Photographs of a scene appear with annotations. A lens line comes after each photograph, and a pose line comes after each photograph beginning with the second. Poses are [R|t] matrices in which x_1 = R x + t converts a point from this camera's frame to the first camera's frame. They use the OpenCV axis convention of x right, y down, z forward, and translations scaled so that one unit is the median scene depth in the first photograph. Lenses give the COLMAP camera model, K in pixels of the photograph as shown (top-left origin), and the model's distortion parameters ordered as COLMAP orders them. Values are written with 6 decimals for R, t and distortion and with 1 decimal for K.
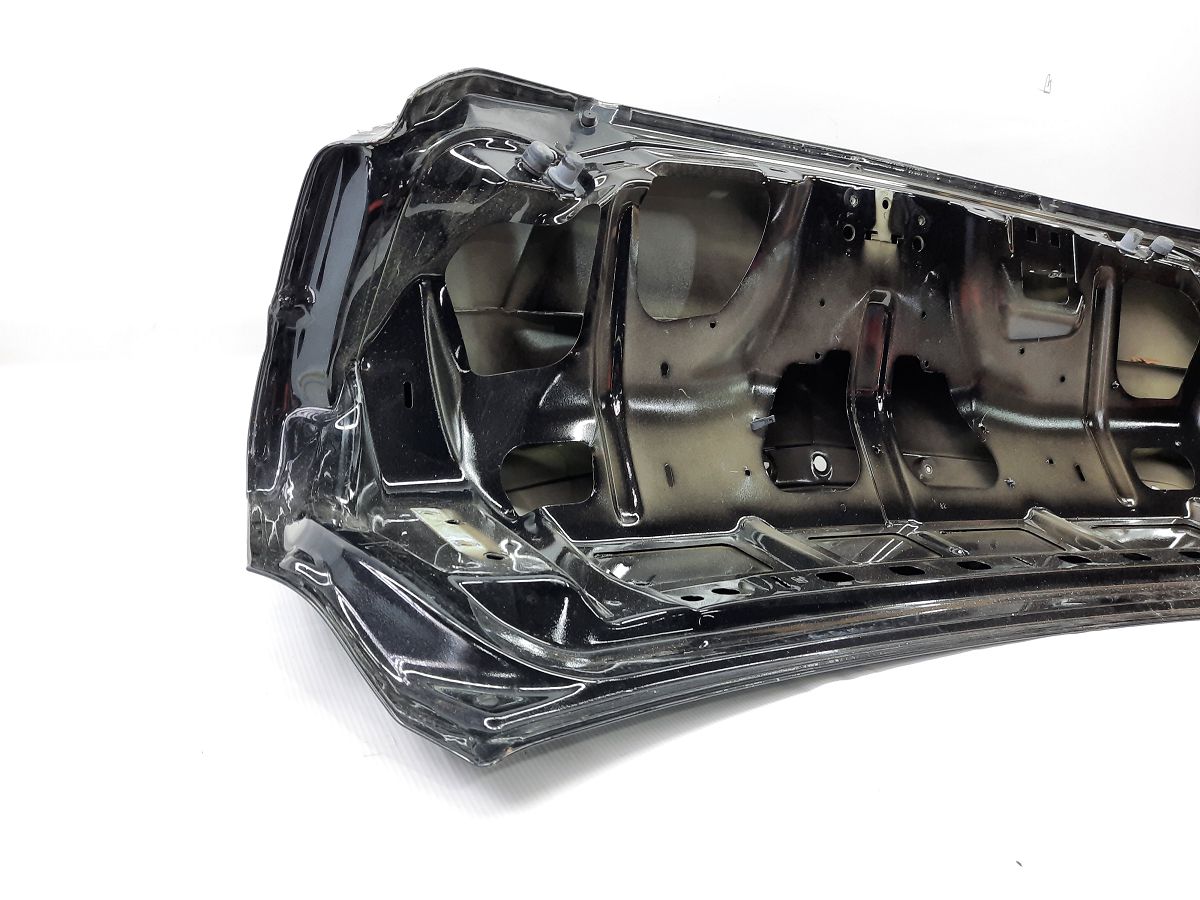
lens RADIAL K [[881.7, 0, 607.1], [0, 881.7, 455.8], [0, 0, 1]] dist [0.063572, -0.073974]
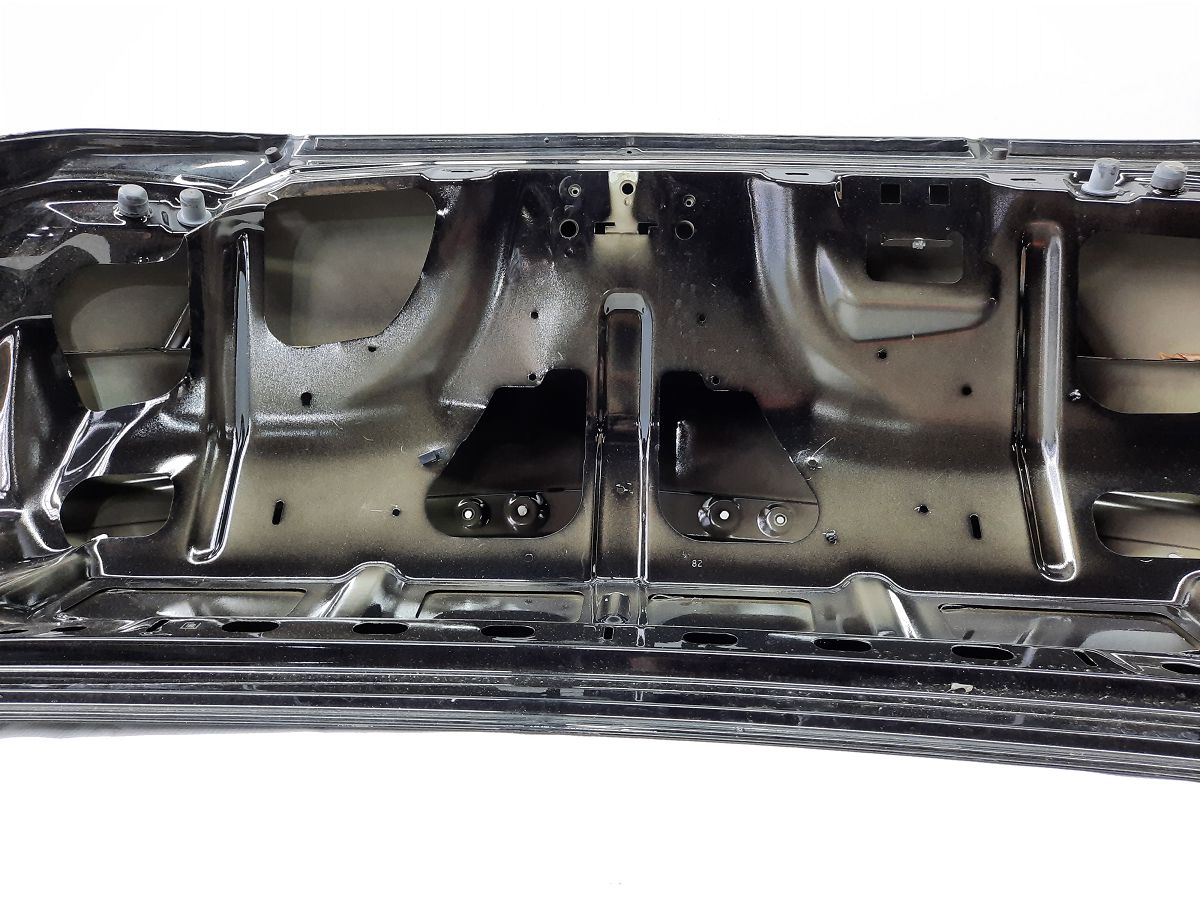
lens RADIAL K [[881.7, 0, 605.7], [0, 881.7, 454.4], [0, 0, 1]] dist [0.063572, -0.073974]
pose [[0.863924, -0.027855, -0.502851, 0.713327], [-0.017059, 0.996278, -0.084497, 0.029610], [0.503333, 0.081577, 0.860233, 0.318095]]
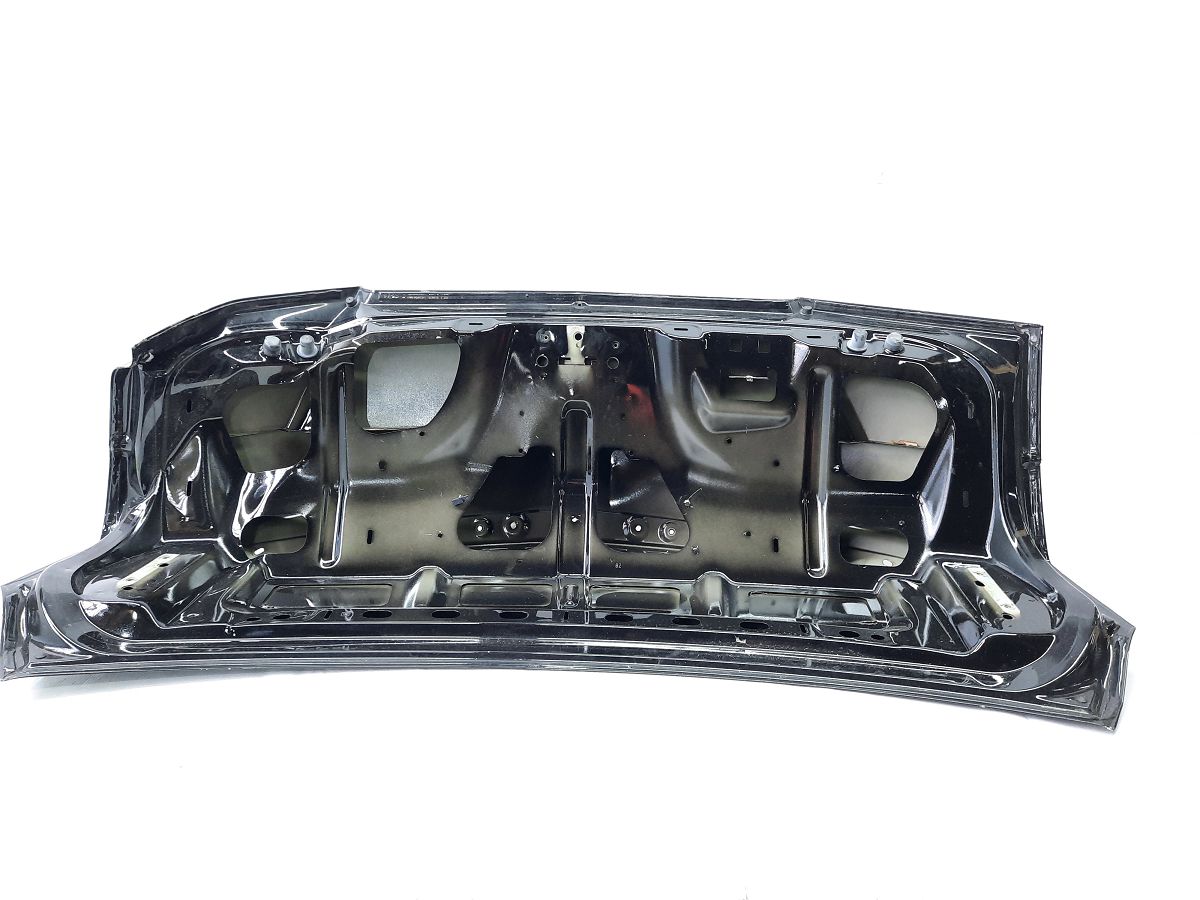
lens RADIAL K [[881.7, 0, 607.5], [0, 881.7, 456.2], [0, 0, 1]] dist [0.063572, -0.073974]
pose [[0.886587, 0.027861, -0.461723, 0.987722], [-0.017136, 0.999478, 0.027406, -0.144000], [0.462245, -0.016385, 0.886601, -0.155379]]
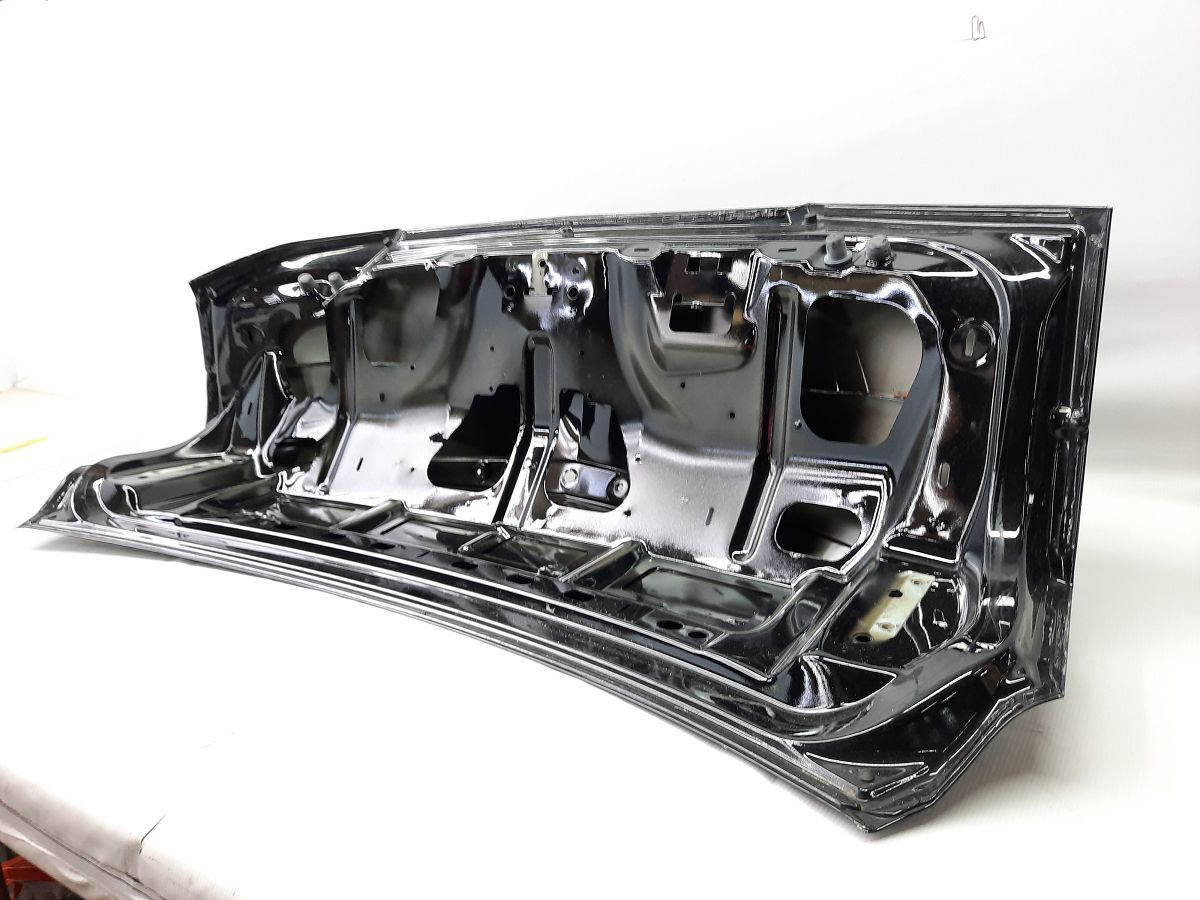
lens RADIAL K [[881.7, 0, 597.6], [0, 881.7, 450.8], [0, 0, 1]] dist [0.063572, -0.073974]
pose [[0.476925, 0.070823, -0.876086, 1.443111], [-0.084607, 0.995819, 0.034444, -0.080554], [0.874862, 0.057695, 0.480923, 0.517658]]
